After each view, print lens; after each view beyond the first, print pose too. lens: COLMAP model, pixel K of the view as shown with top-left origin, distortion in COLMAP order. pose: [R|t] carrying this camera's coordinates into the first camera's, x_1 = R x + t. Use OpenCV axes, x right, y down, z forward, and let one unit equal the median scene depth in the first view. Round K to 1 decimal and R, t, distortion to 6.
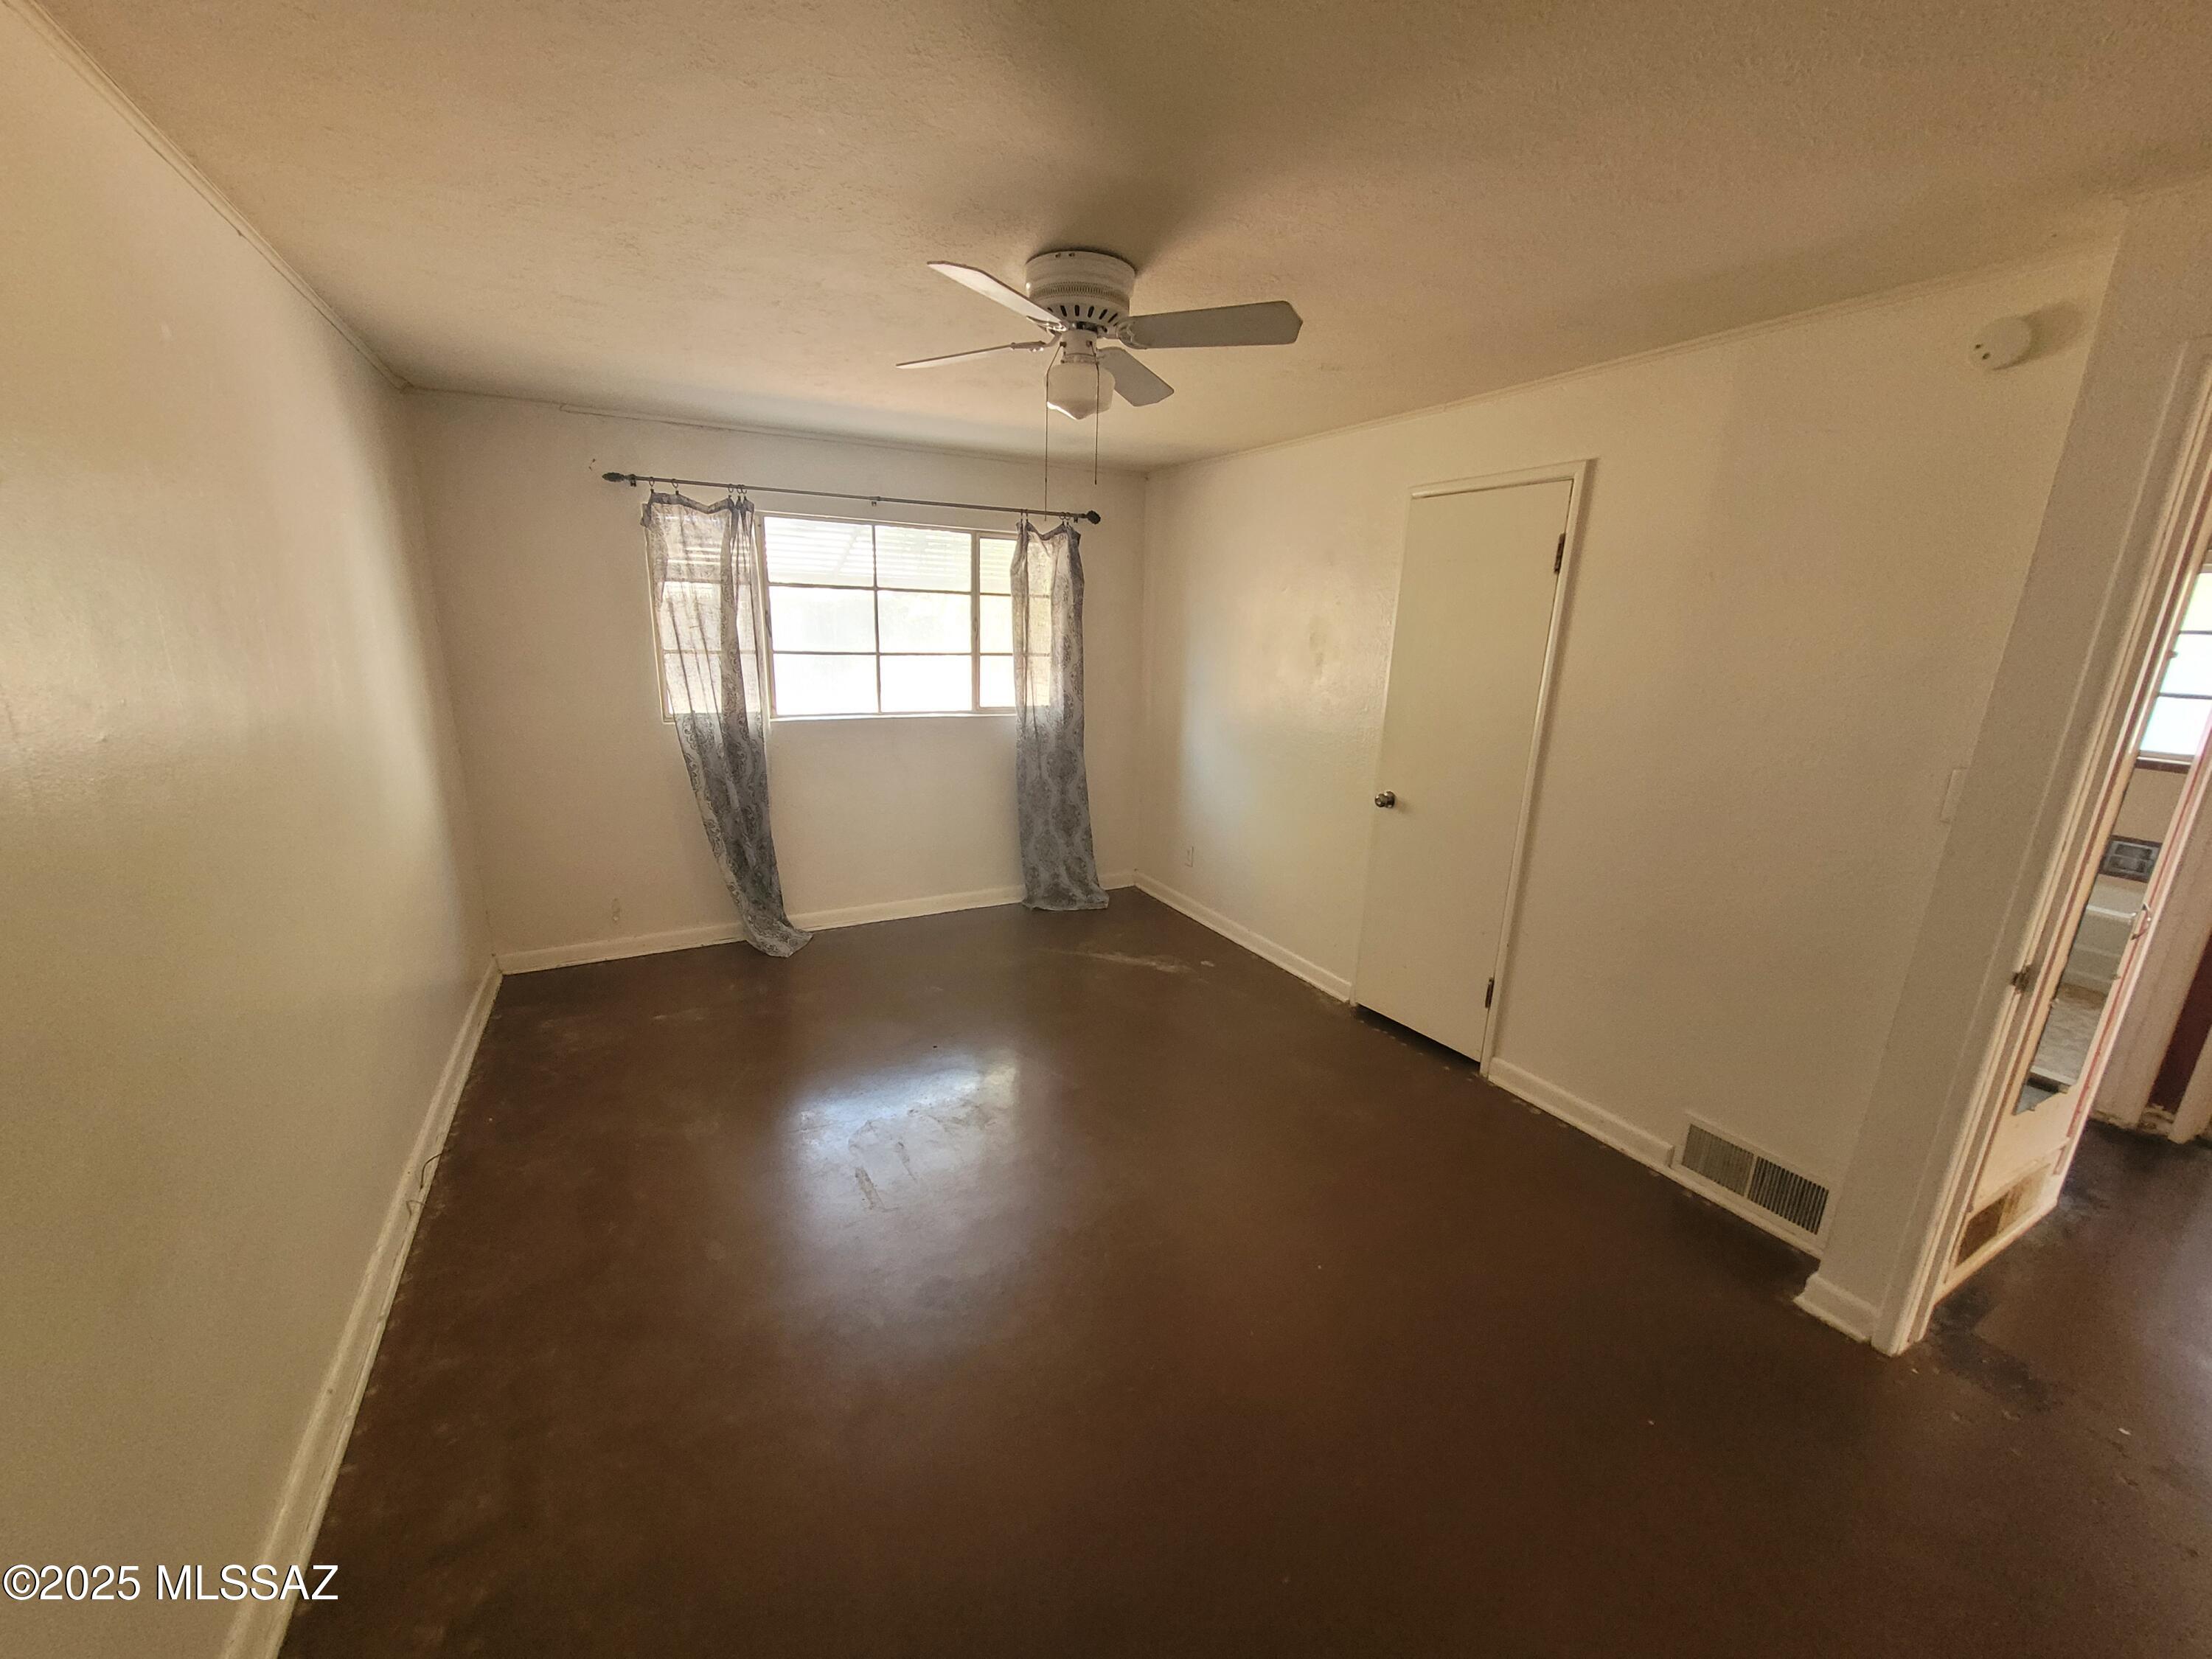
lens RADIAL K [[870.4, 0, 1108.5], [0, 870.4, 836.6], [0, 0, 1]] dist [0.000386, 0.000022]
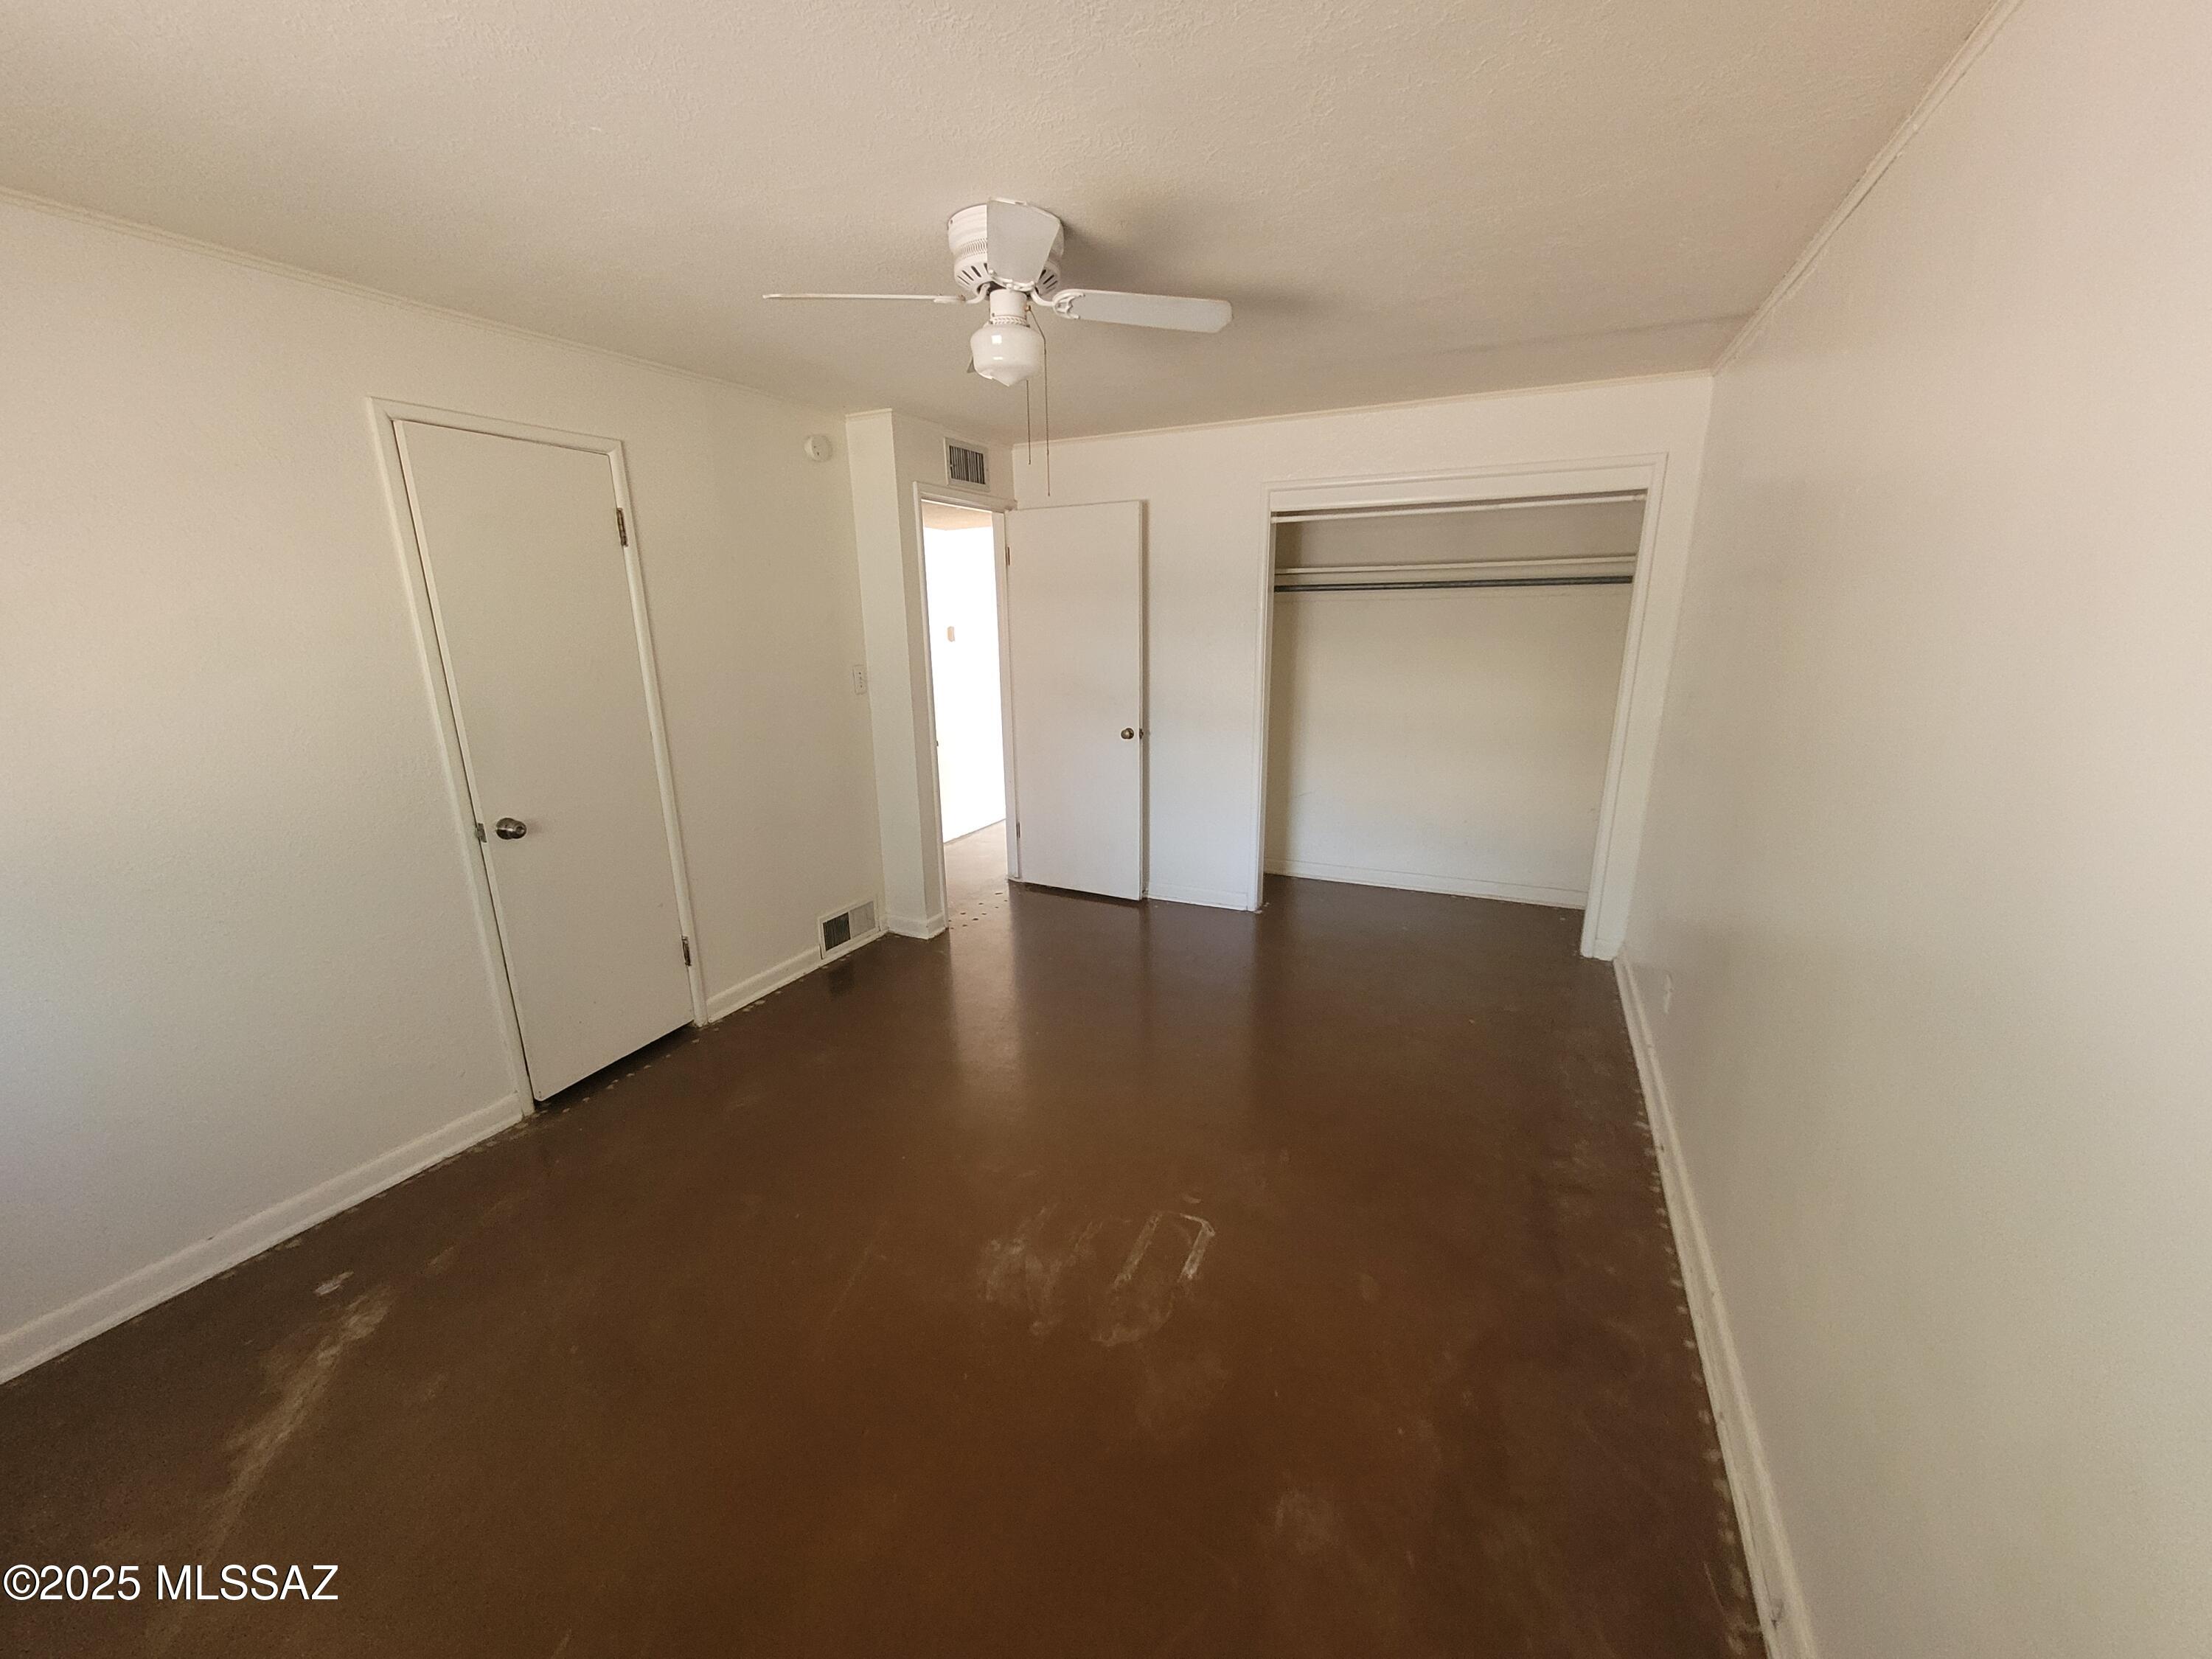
lens RADIAL K [[870.4, 0, 1112.6], [0, 870.4, 840.2], [0, 0, 1]] dist [0.000386, 0.000022]
pose [[-0.583822, -0.237988, 0.776217, -0.626342], [0.187010, 0.890943, 0.413821, -0.270311], [-0.790050, 0.386758, -0.475646, 1.028536]]
